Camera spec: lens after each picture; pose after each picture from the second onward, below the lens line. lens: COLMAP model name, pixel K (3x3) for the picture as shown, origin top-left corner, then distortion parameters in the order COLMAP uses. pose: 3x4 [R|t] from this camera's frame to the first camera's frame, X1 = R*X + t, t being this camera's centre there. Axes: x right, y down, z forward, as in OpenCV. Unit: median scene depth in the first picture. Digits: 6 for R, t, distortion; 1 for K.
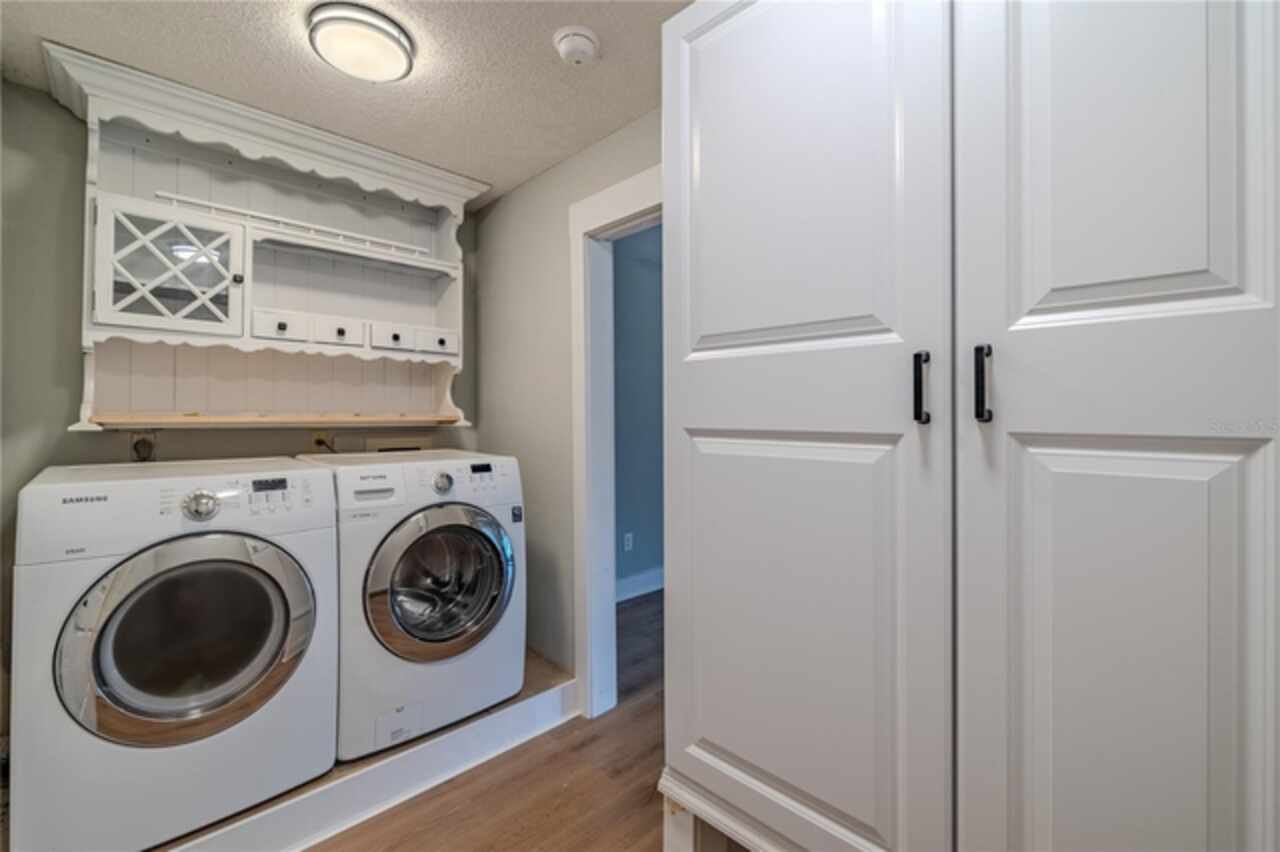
lens RADIAL K [[549.3, 0, 631.7], [0, 549.3, 414.7], [0, 0, 1]] dist [-0.000694, 0.000036]
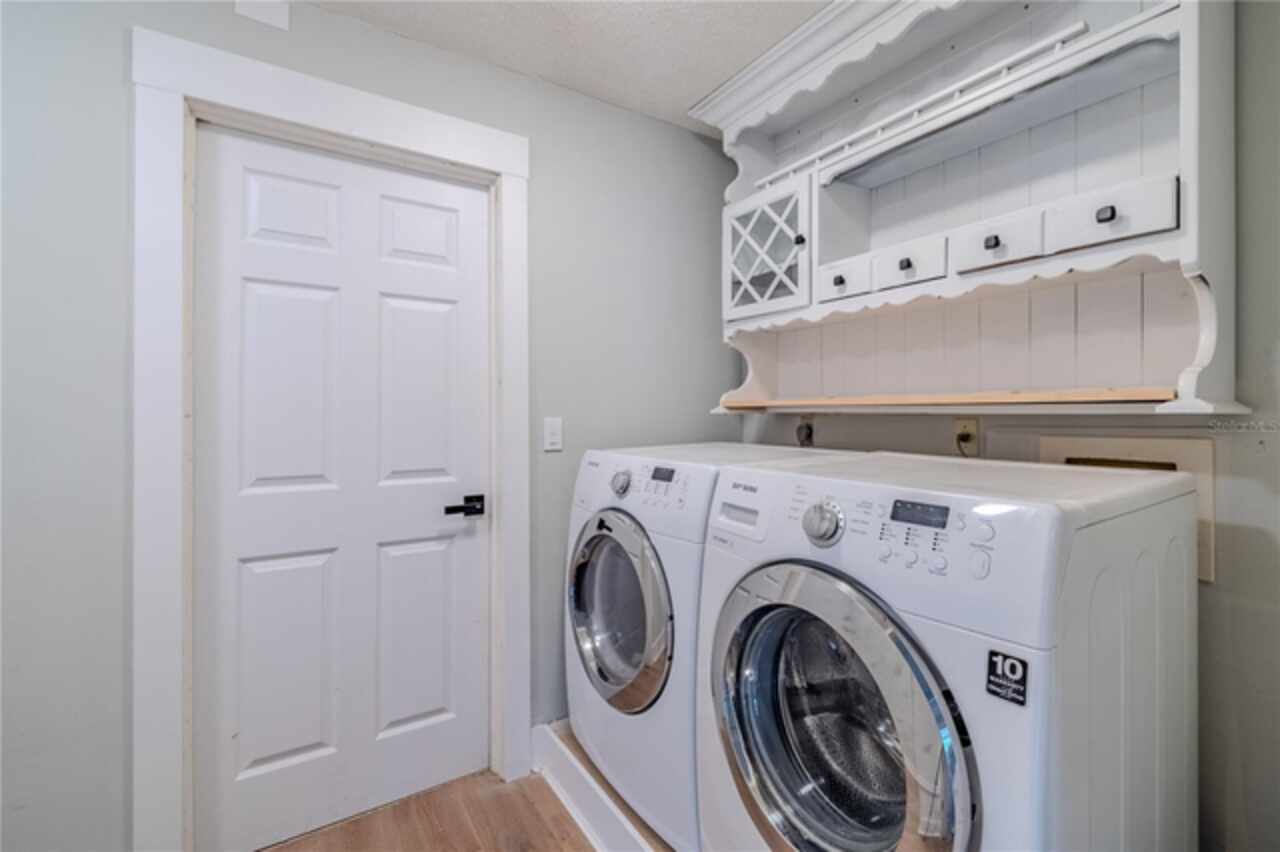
lens RADIAL K [[543.5, 0, 642.9], [0, 543.5, 409.3], [0, 0, 1]] dist [-0.001456, 0.000050]
pose [[-0.191113, -0.005924, -0.981550, 0.164465], [0.004855, 0.999964, -0.006980, 0.023252], [0.981556, -0.006099, -0.191077, 0.904963]]
